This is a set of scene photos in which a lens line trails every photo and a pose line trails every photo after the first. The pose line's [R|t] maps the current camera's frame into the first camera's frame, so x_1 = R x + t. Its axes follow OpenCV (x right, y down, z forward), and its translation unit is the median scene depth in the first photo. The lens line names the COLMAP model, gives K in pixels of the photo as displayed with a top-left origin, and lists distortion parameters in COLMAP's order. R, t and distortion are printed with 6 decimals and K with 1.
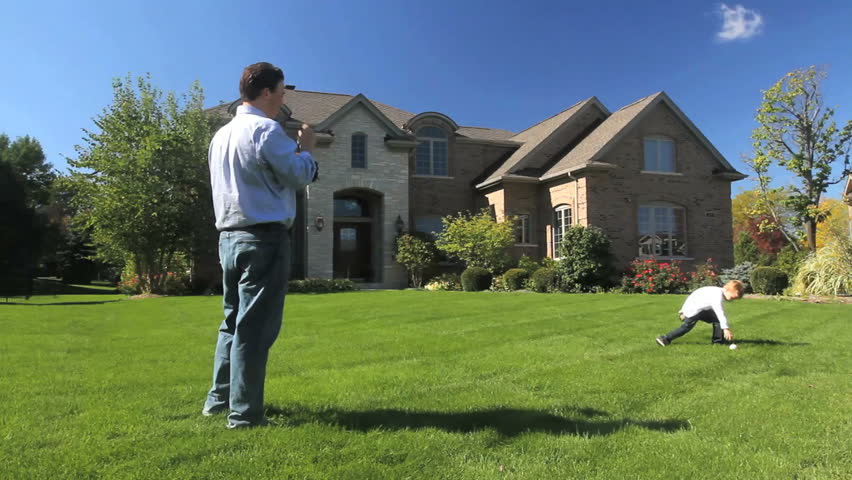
lens RADIAL K [[637.1, 0, 426.0], [0, 637.1, 240.0], [0, 0, 1]] dist [-0.058841, -0.001108]
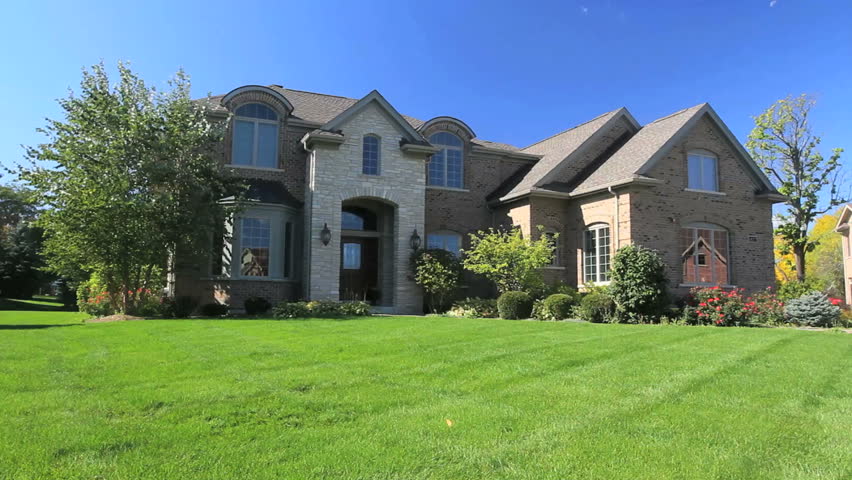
lens RADIAL K [[637.1, 0, 426.0], [0, 637.1, 240.0], [0, 0, 1]] dist [-0.058841, -0.001108]
pose [[0.996531, 0.027821, 0.078438, -0.096520], [-0.025098, 0.999055, -0.035495, 0.005883], [-0.079351, 0.033403, 0.996287, 0.127734]]
